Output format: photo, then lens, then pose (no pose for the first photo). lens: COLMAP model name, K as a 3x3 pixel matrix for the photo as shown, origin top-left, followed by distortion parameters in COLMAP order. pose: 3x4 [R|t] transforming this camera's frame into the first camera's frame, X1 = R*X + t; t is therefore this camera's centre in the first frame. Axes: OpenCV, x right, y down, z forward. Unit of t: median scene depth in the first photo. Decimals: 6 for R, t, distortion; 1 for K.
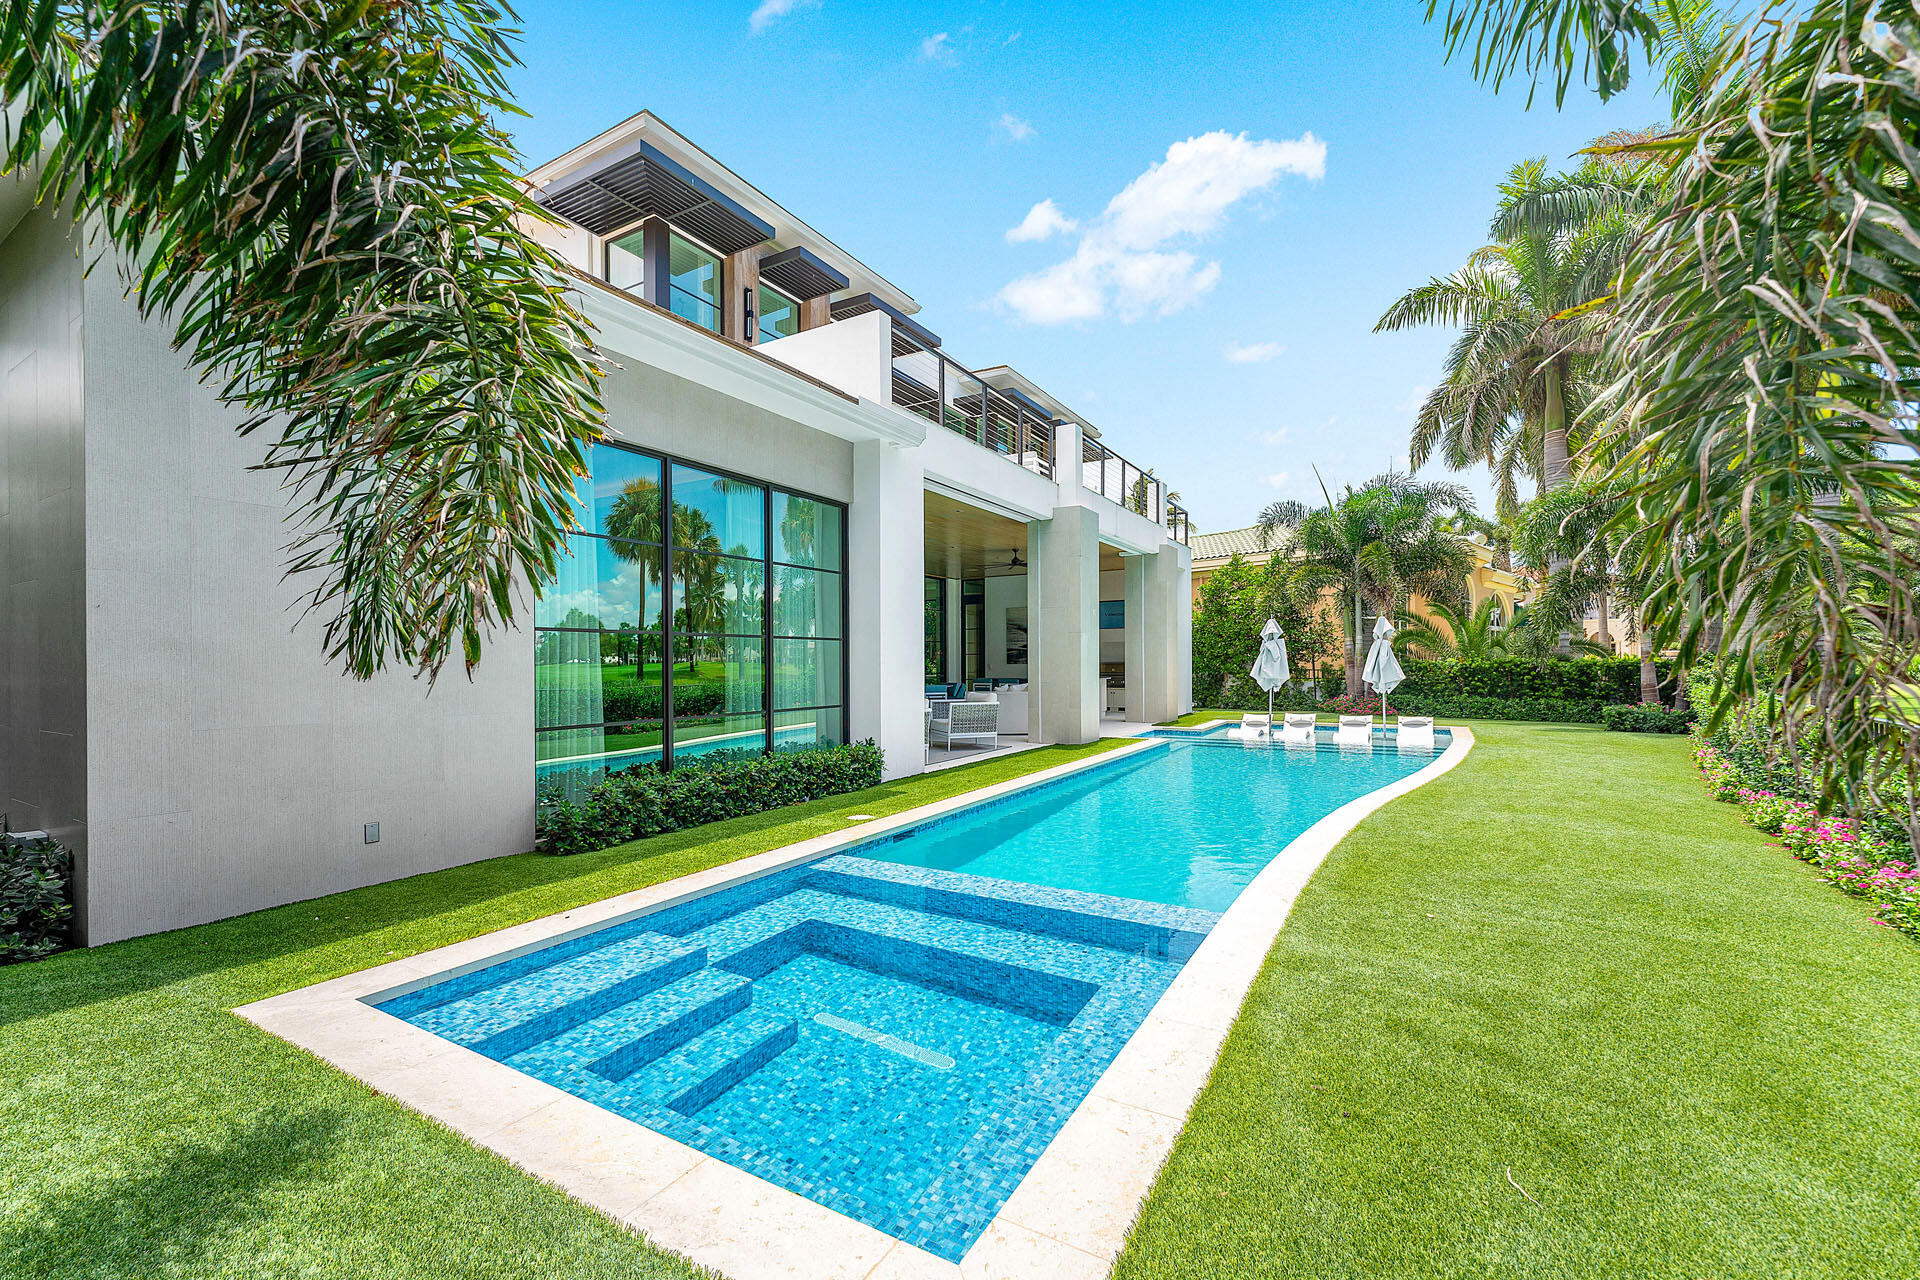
lens RADIAL K [[786.8, 0, 962.2], [0, 786.8, 653.2], [0, 0, 1]] dist [-0.024700, 0.000390]
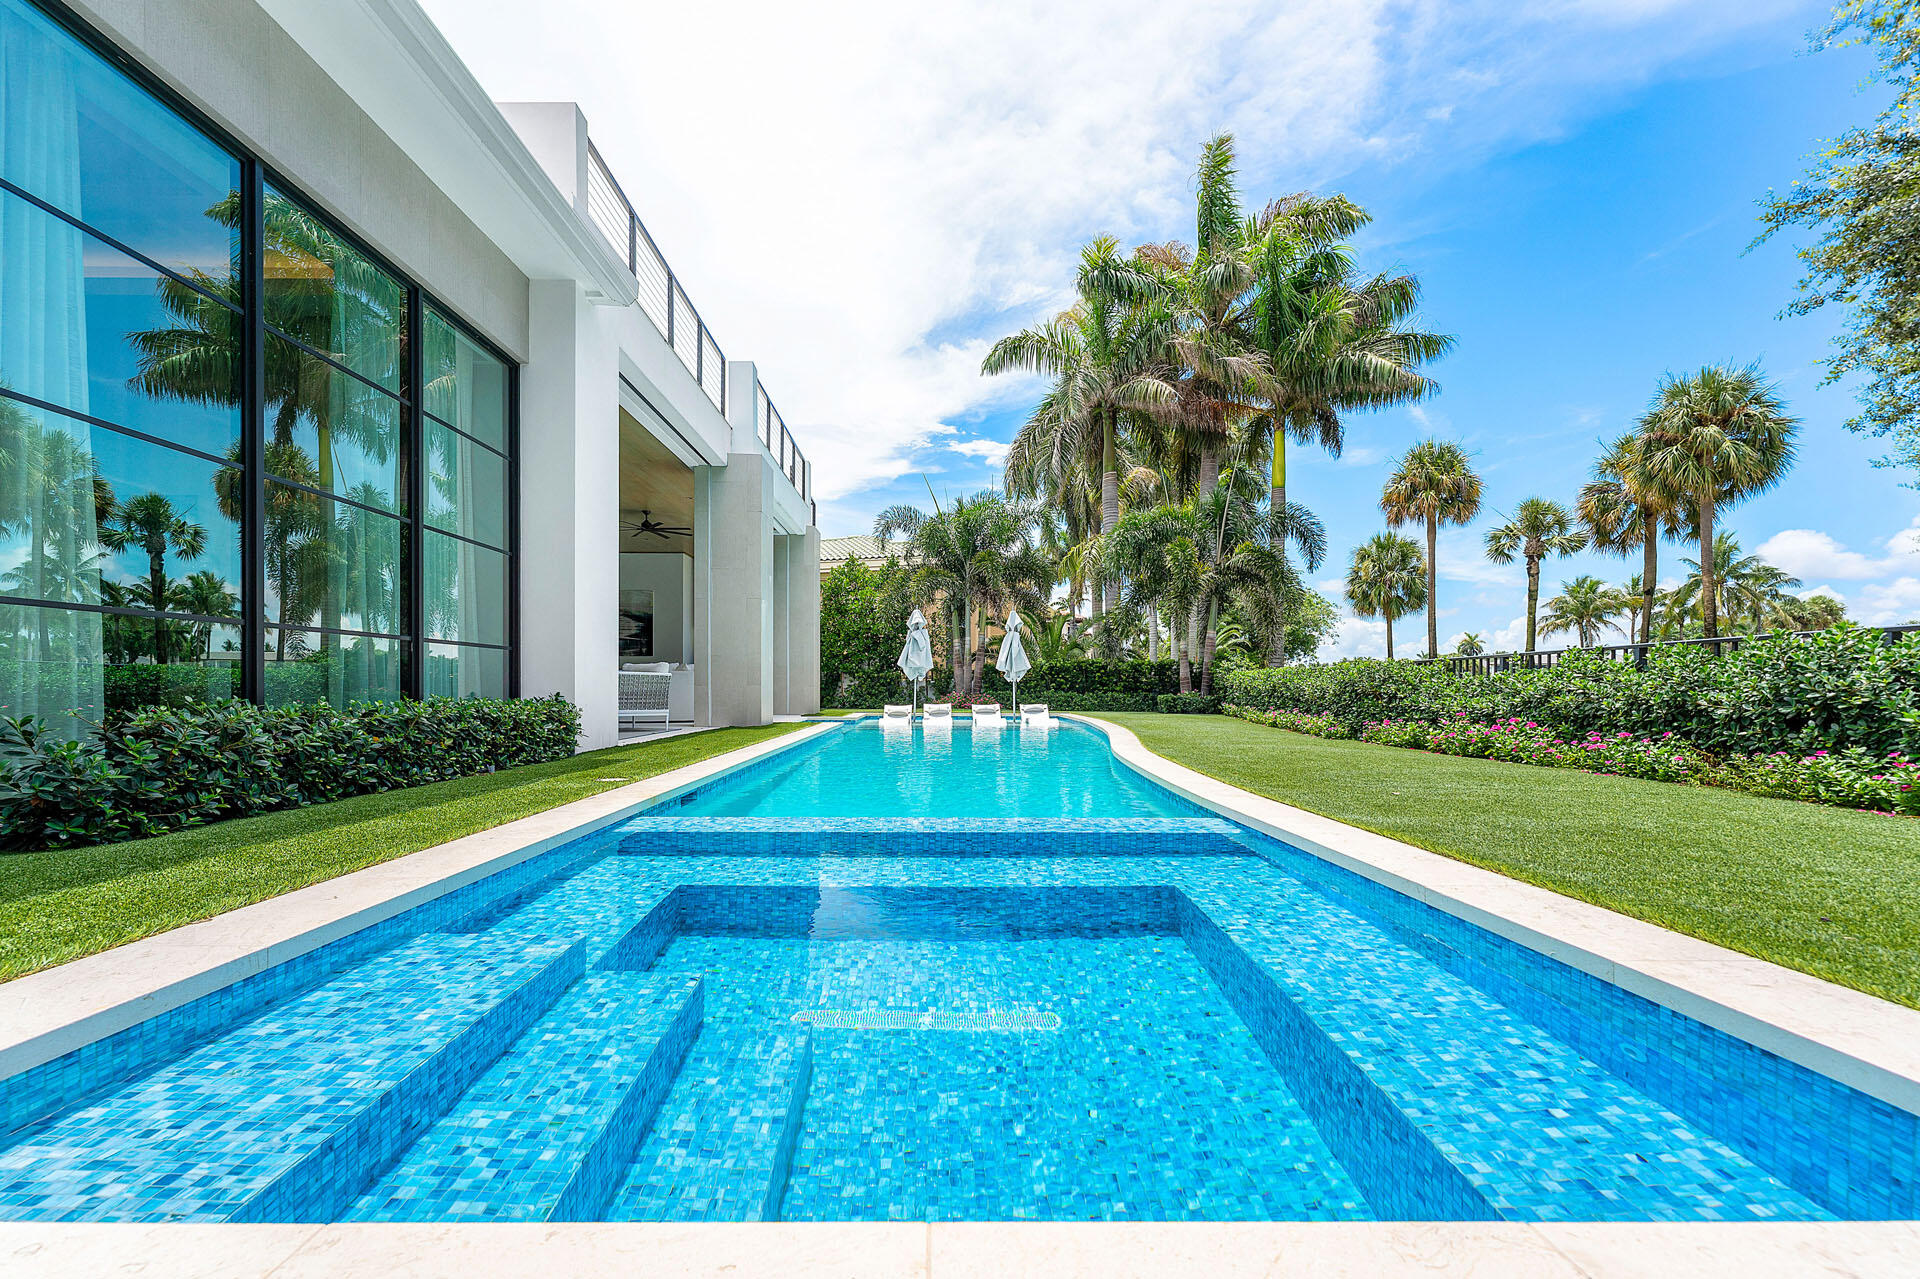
lens RADIAL K [[786.8, 0, 961.5], [0, 786.8, 689.2], [0, 0, 1]] dist [-0.024700, 0.000390]
pose [[0.843828, 0.004759, 0.536592, -0.130198], [-0.009957, 0.999927, 0.006790, 0.066529], [-0.536521, -0.011072, 0.843814, 0.139546]]
